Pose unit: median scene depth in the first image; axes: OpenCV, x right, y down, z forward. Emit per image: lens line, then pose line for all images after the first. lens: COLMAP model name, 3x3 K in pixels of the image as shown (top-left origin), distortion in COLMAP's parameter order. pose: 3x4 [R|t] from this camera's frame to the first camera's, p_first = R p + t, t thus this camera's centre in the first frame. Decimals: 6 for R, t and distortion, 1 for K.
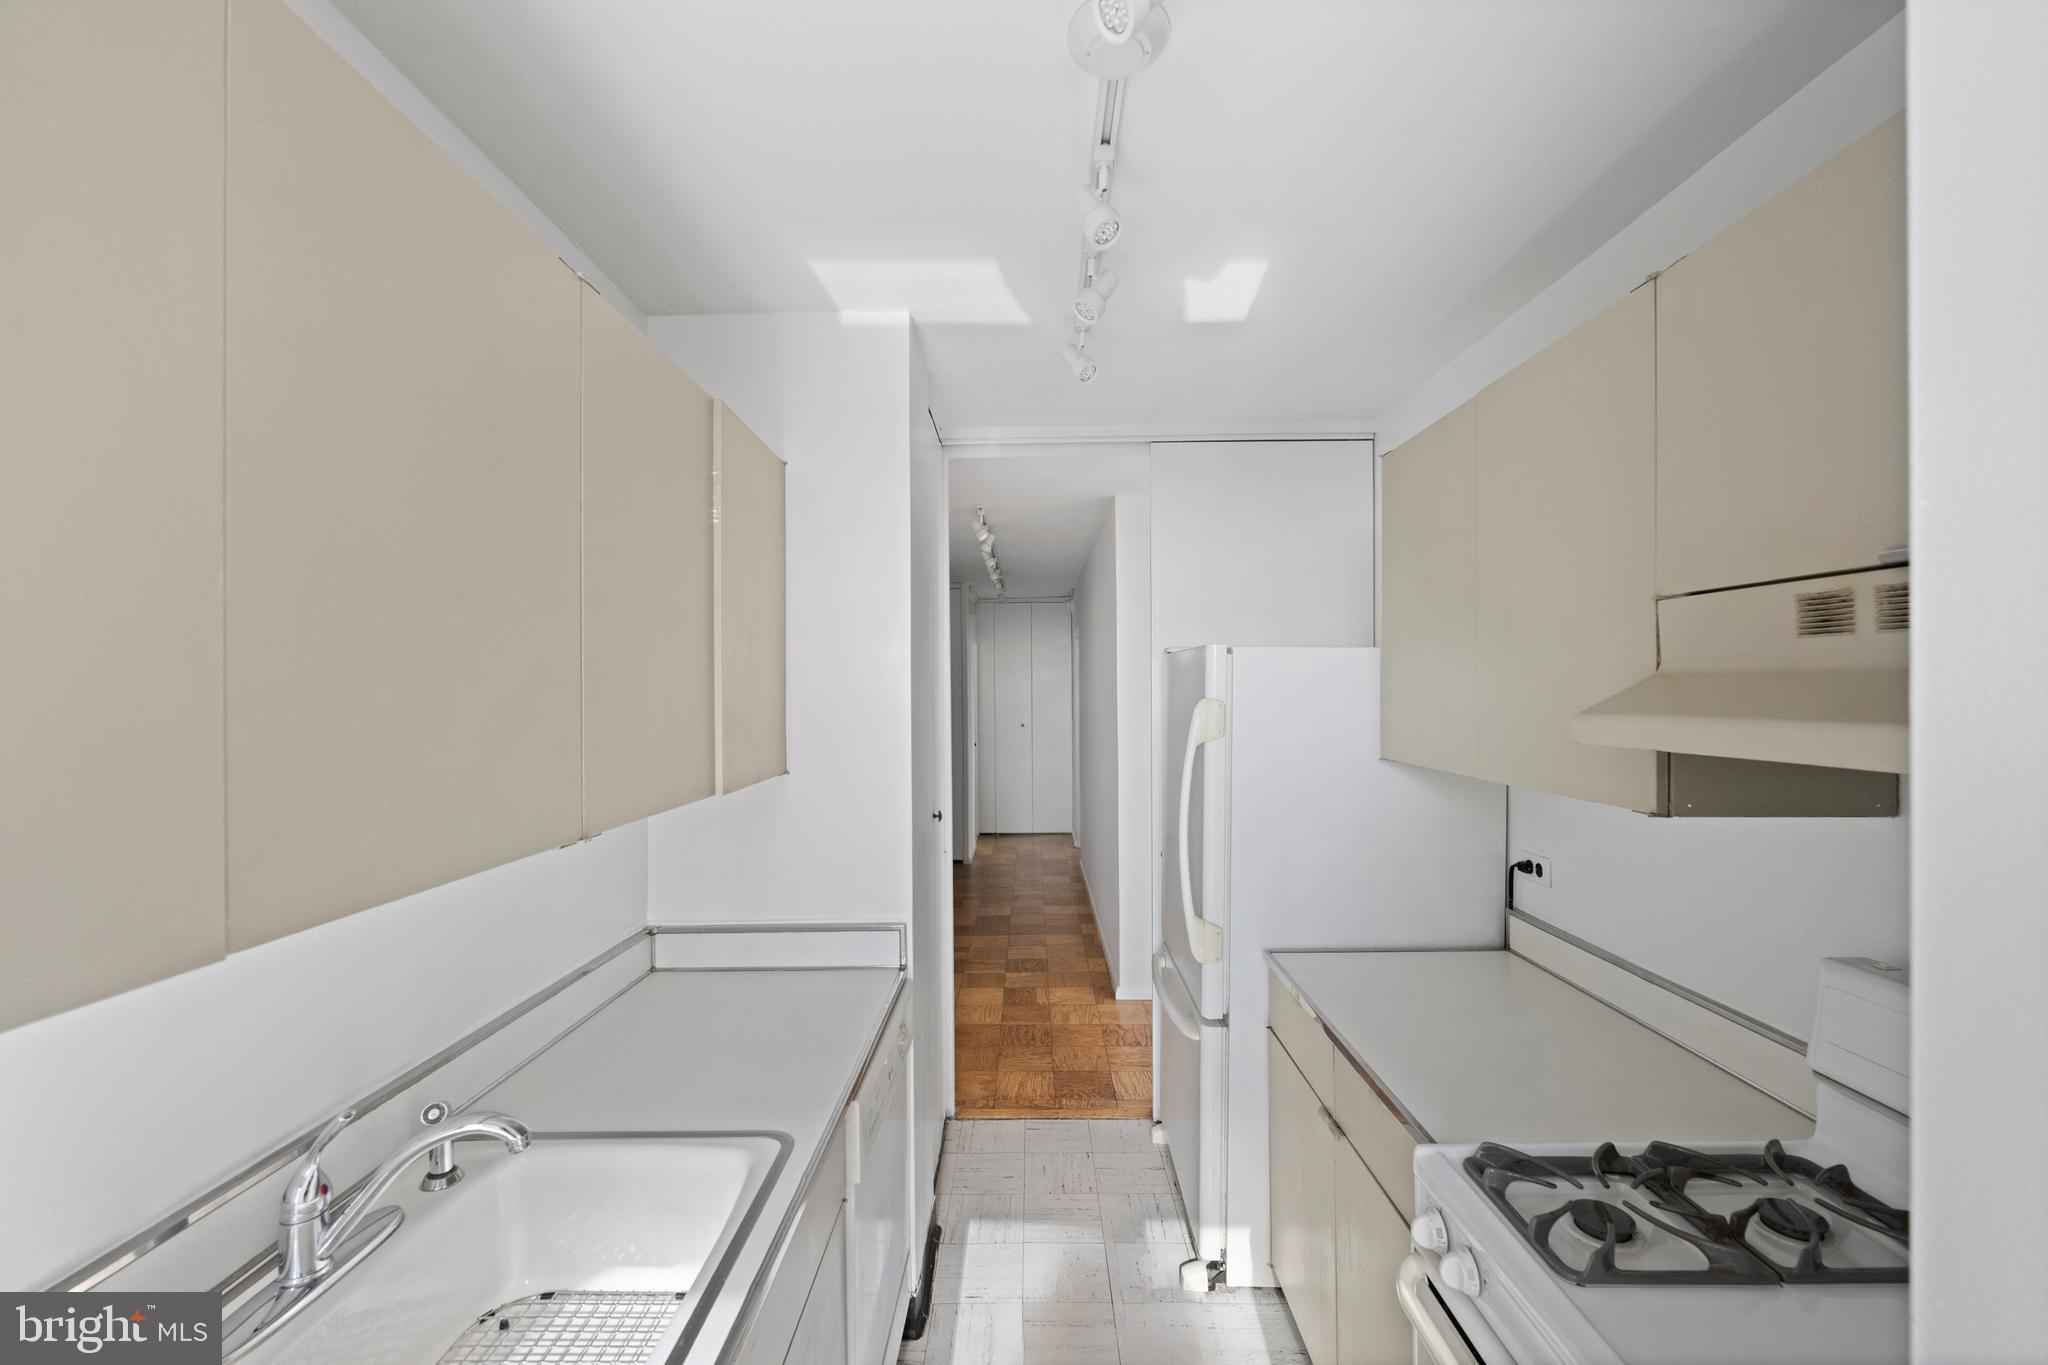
lens RADIAL K [[820.2, 0, 1023.1], [0, 820.2, 691.8], [0, 0, 1]] dist [-0.001190, -0.000379]
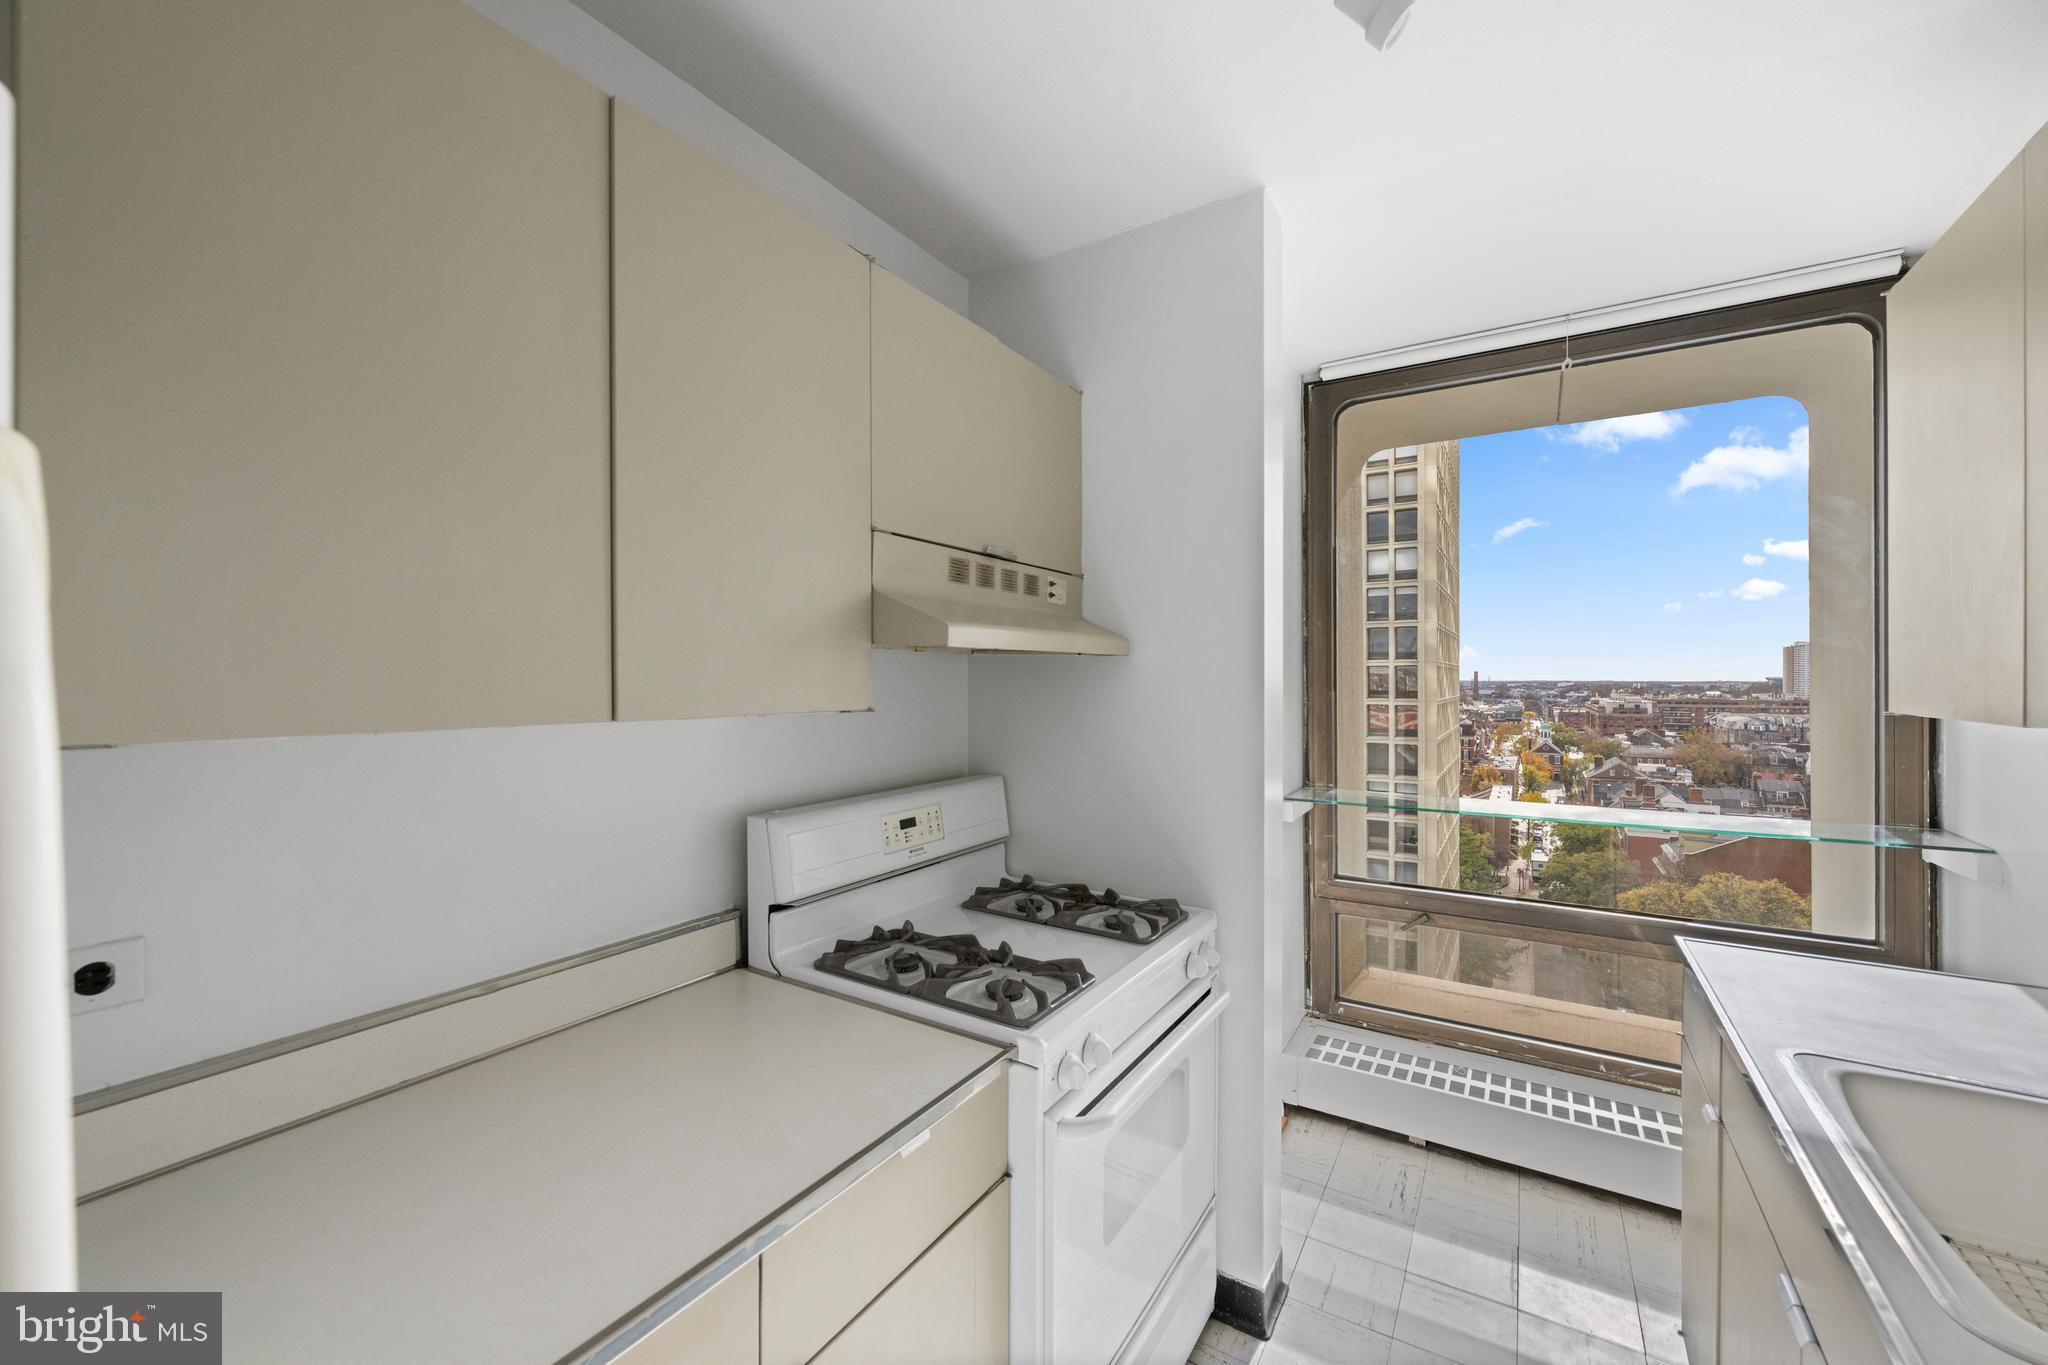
lens RADIAL K [[800.0, 0, 1024.0], [0, 800.0, 682.5], [0, 0, 1]] dist [-0.000211, -0.000058]
pose [[-0.843096, 0.003105, 0.537755, -0.033352], [0.008557, 0.999934, 0.007643, 0.114057], [-0.537695, 0.011045, -0.843067, 2.096558]]
